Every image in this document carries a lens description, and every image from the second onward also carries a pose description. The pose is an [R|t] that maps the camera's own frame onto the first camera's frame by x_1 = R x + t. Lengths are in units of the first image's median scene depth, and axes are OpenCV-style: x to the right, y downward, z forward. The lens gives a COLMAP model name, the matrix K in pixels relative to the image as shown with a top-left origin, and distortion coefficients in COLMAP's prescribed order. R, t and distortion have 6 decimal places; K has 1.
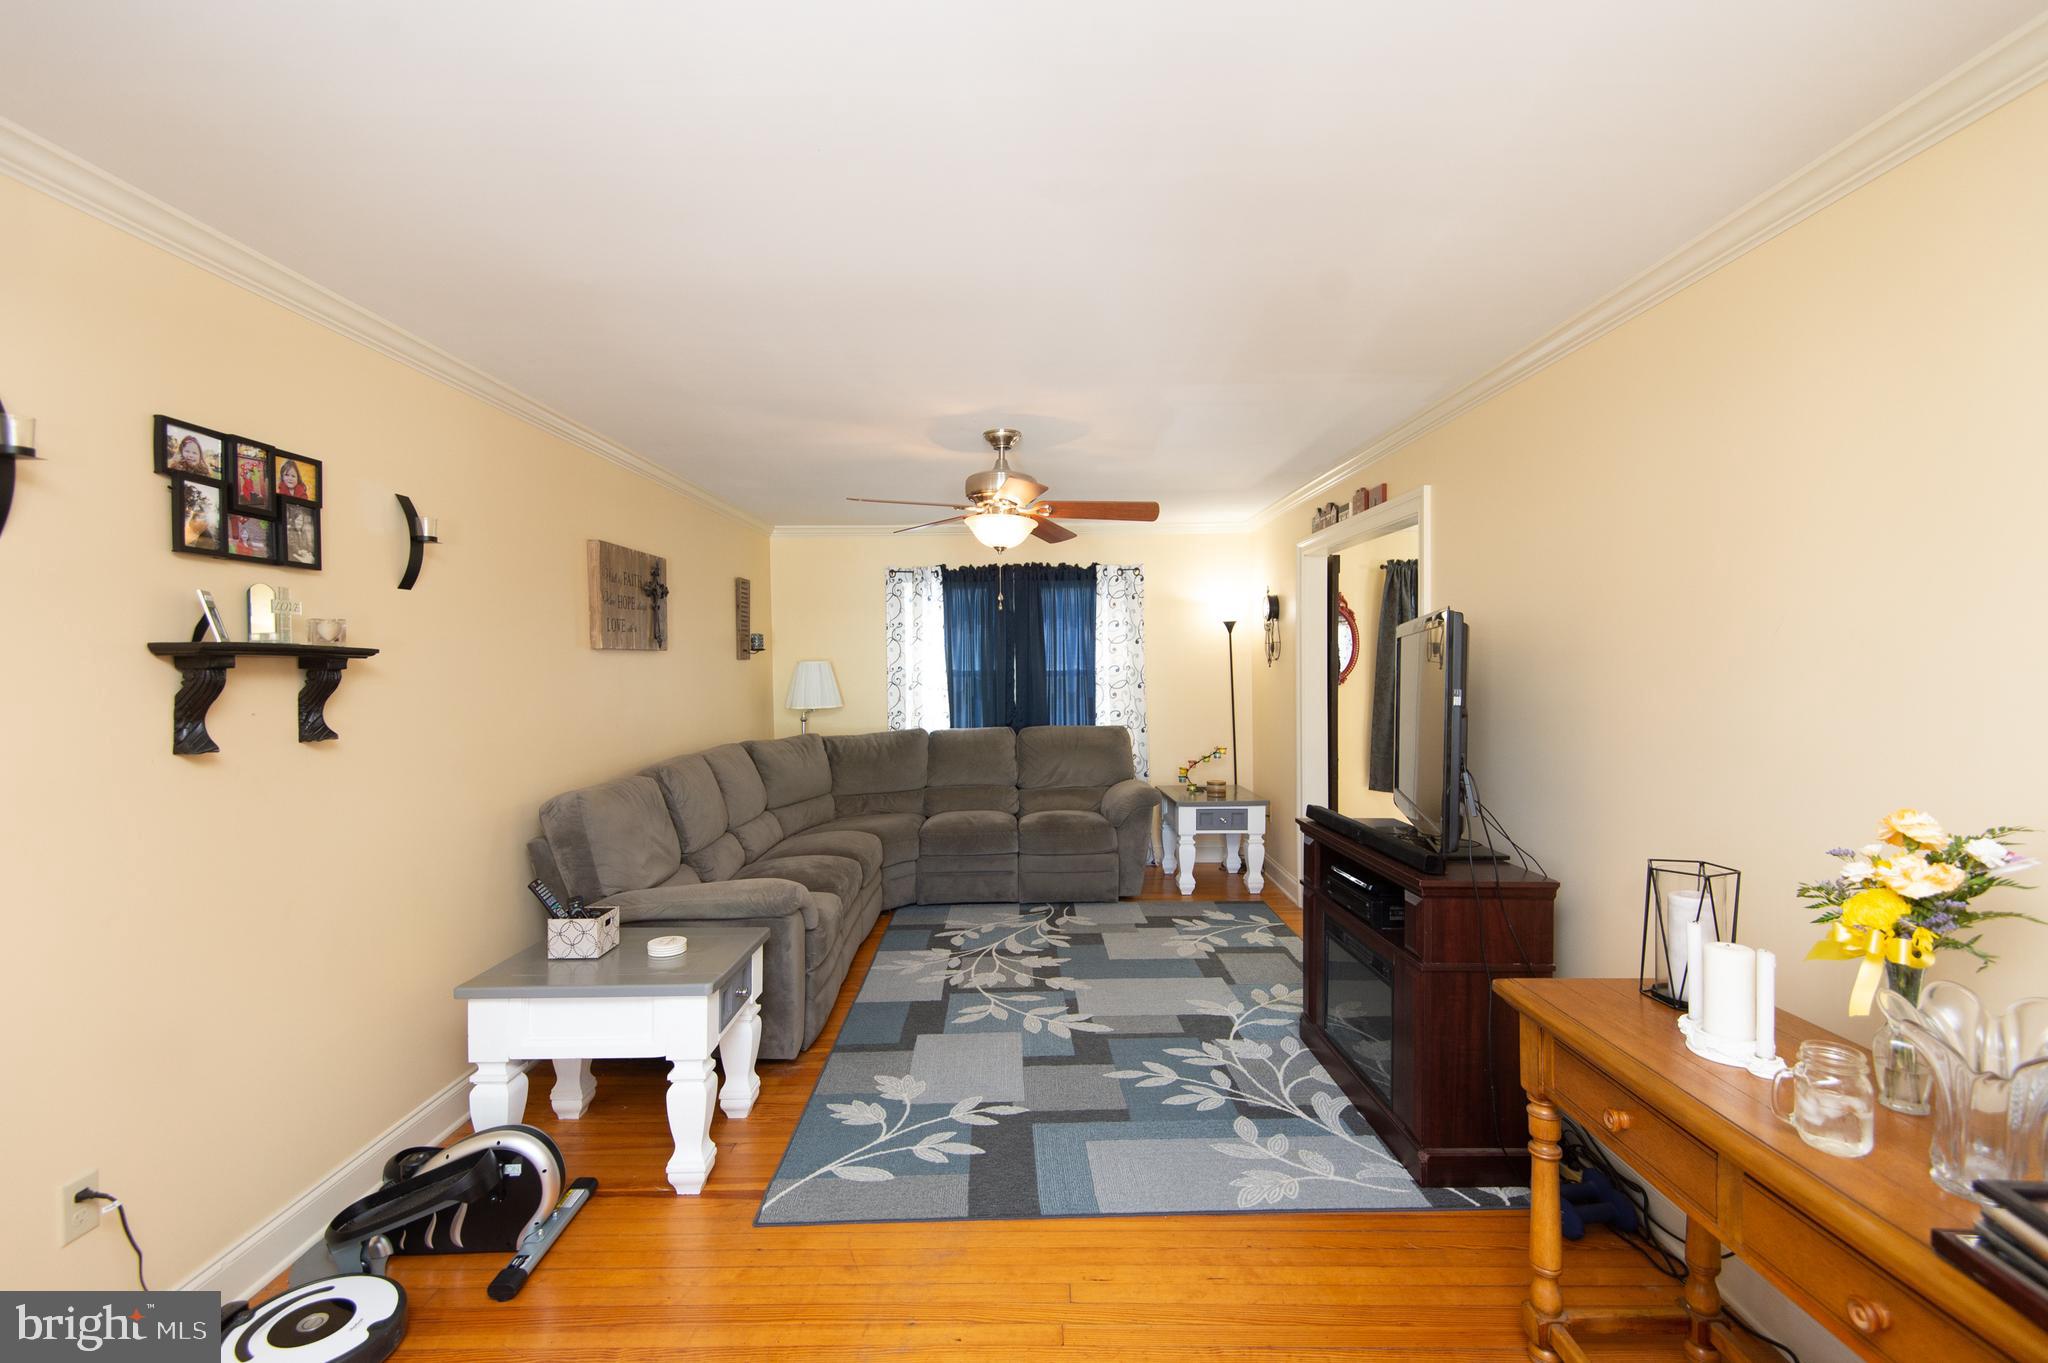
lens RADIAL K [[926.8, 0, 1018.3], [0, 926.8, 679.3], [0, 0, 1]] dist [0.033228, -0.015907]
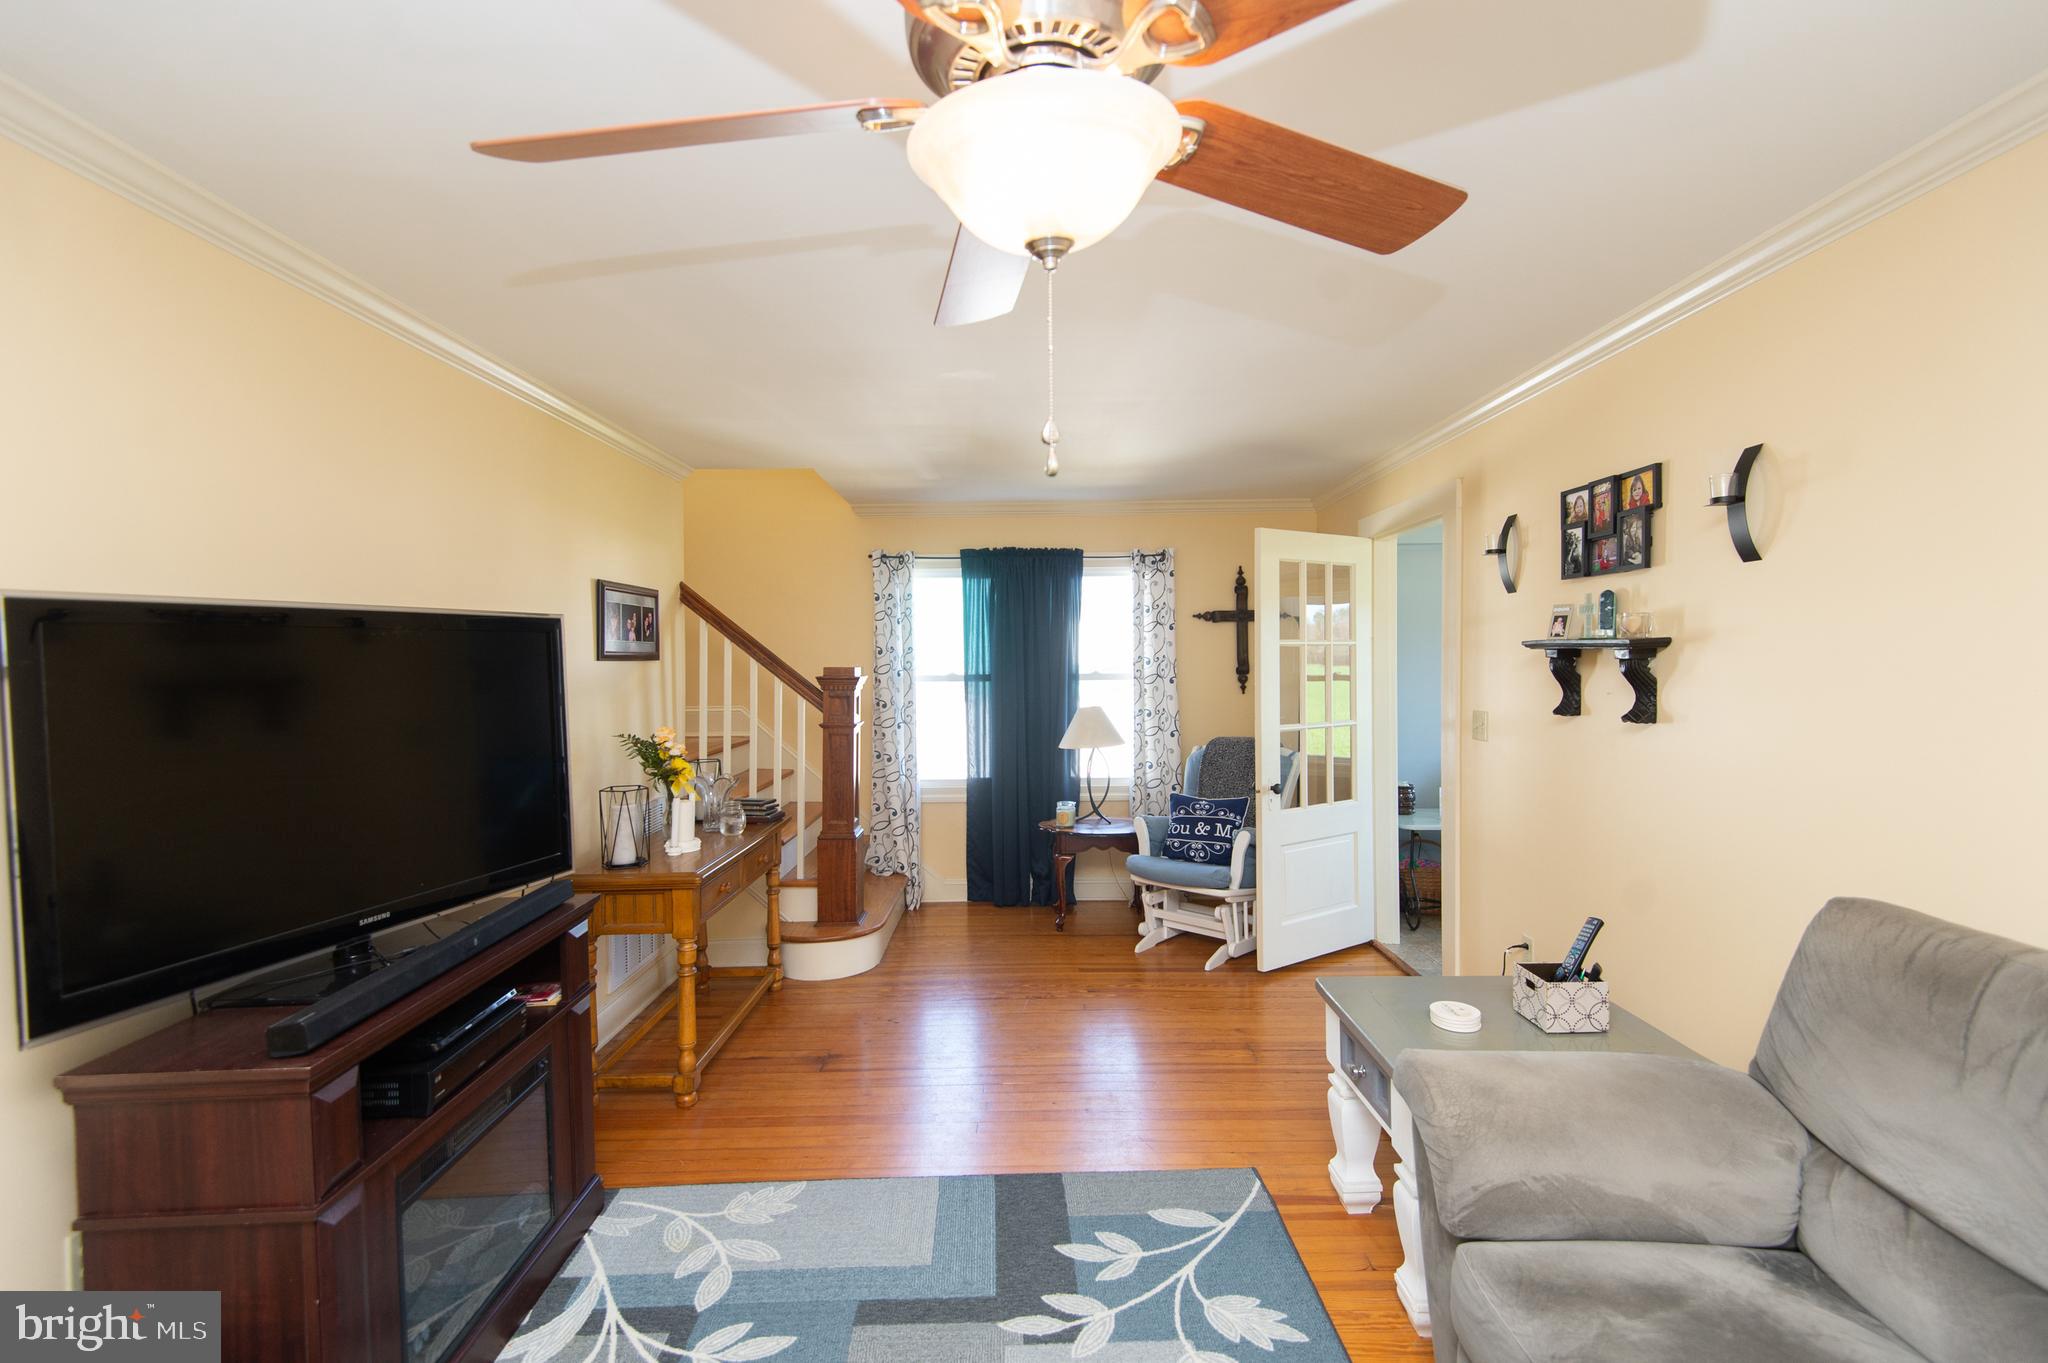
lens RADIAL K [[926.8, 0, 1020.1], [0, 926.8, 678.6], [0, 0, 1]] dist [0.033228, -0.015907]
pose [[-0.999829, 0.018336, -0.002185, -0.012627], [0.018235, 0.999048, 0.039642, -0.039467], [0.002910, 0.039596, -0.999212, 1.900481]]
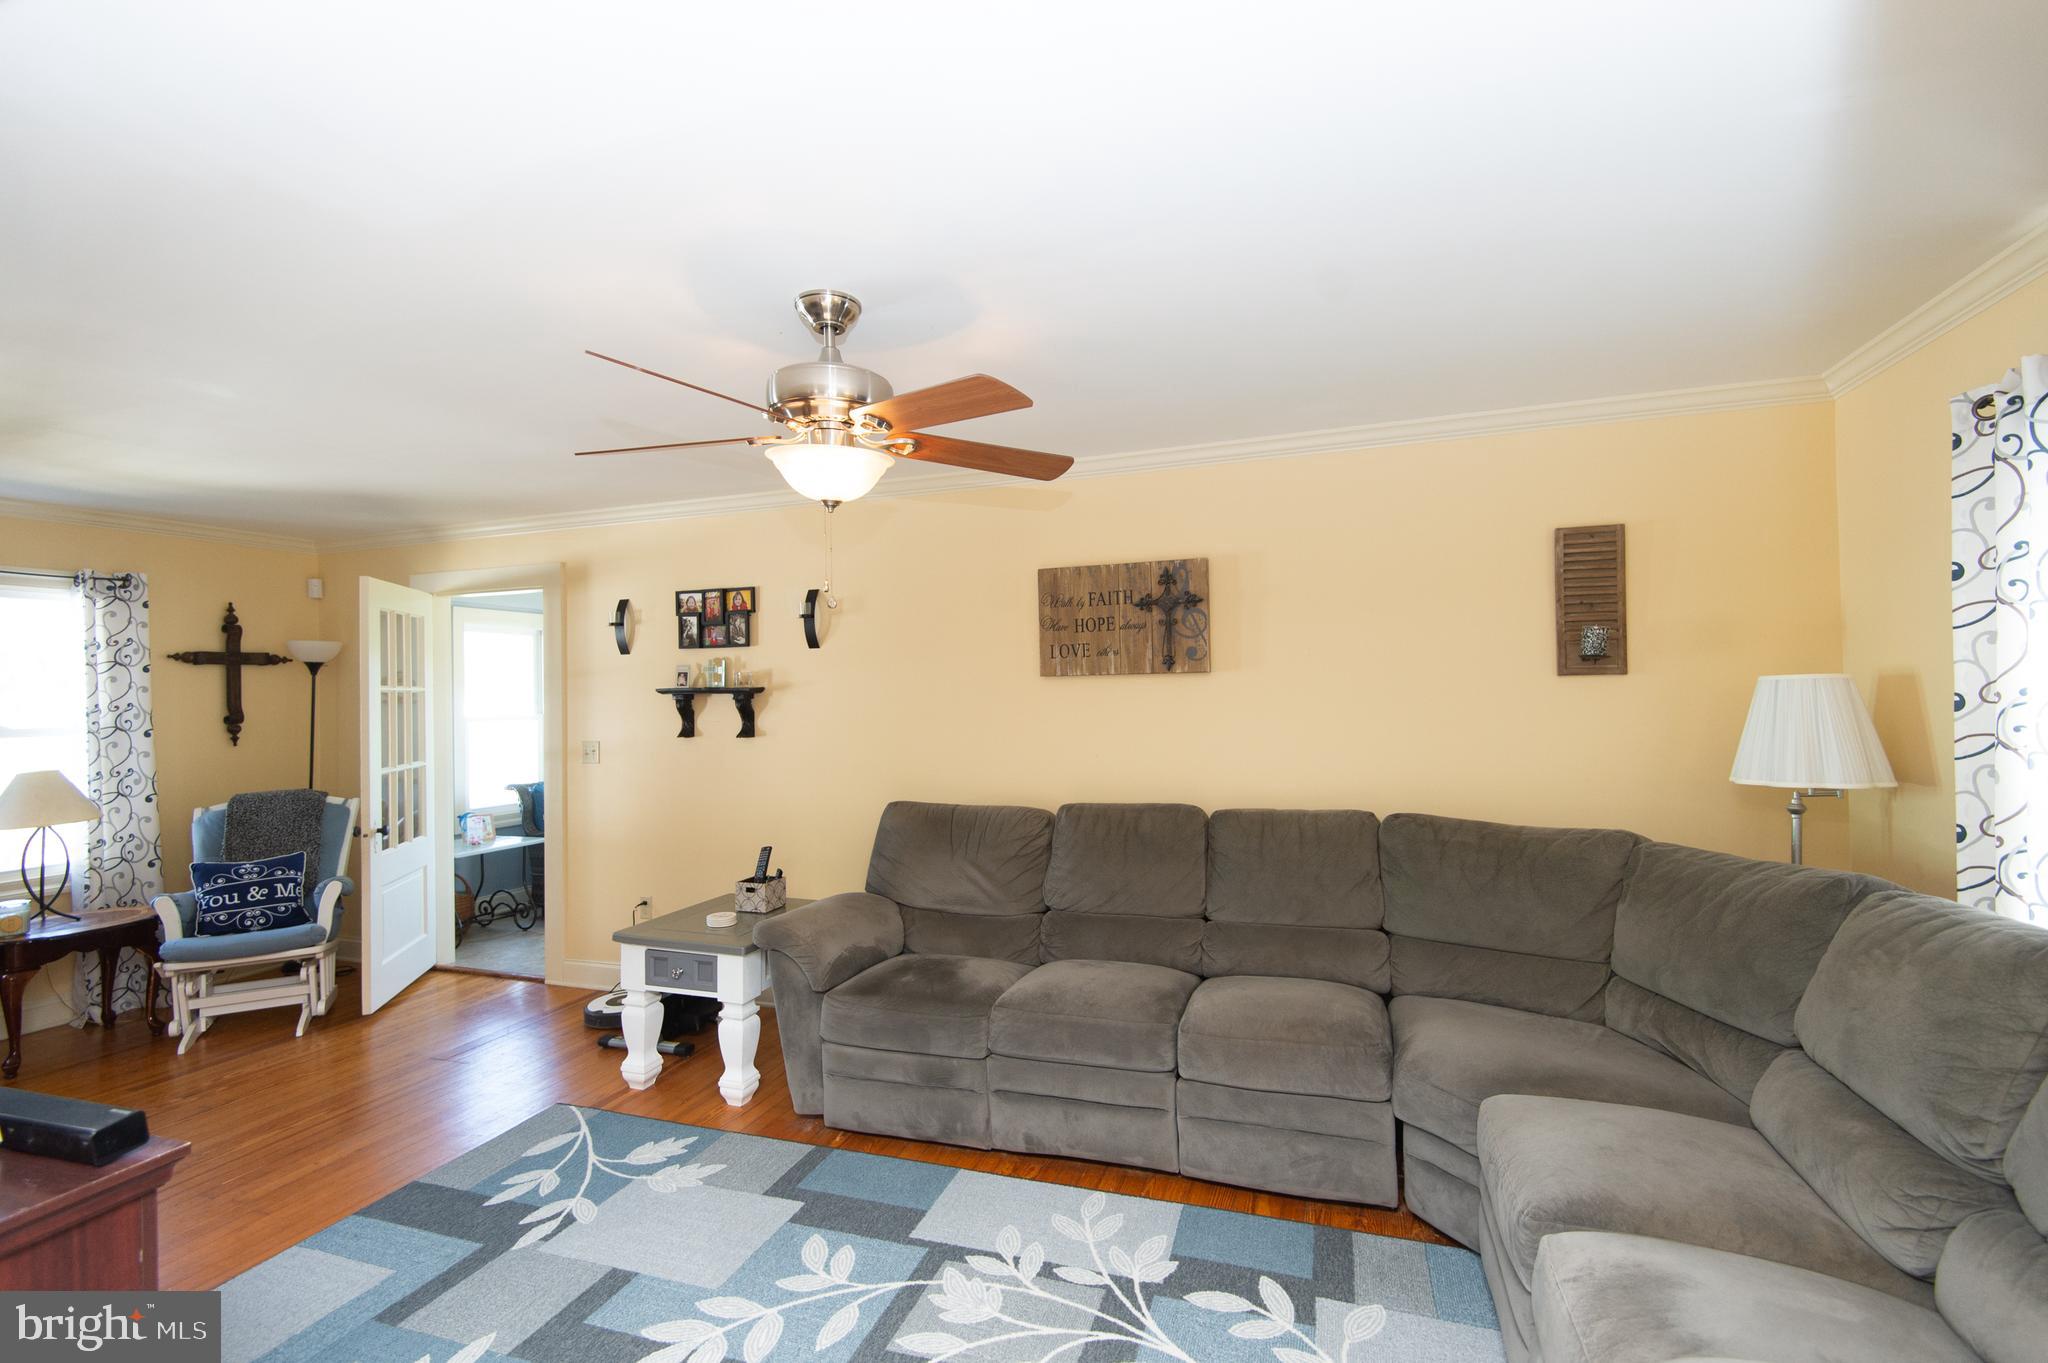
lens RADIAL K [[926.8, 0, 1037.1], [0, 926.8, 677.5], [0, 0, 1]] dist [0.033228, -0.015907]
pose [[-0.331039, 0.000910, -0.943617, 0.733136], [0.001822, 0.999998, 0.000325, -0.048576], [0.943615, -0.001611, -0.331040, 1.957312]]
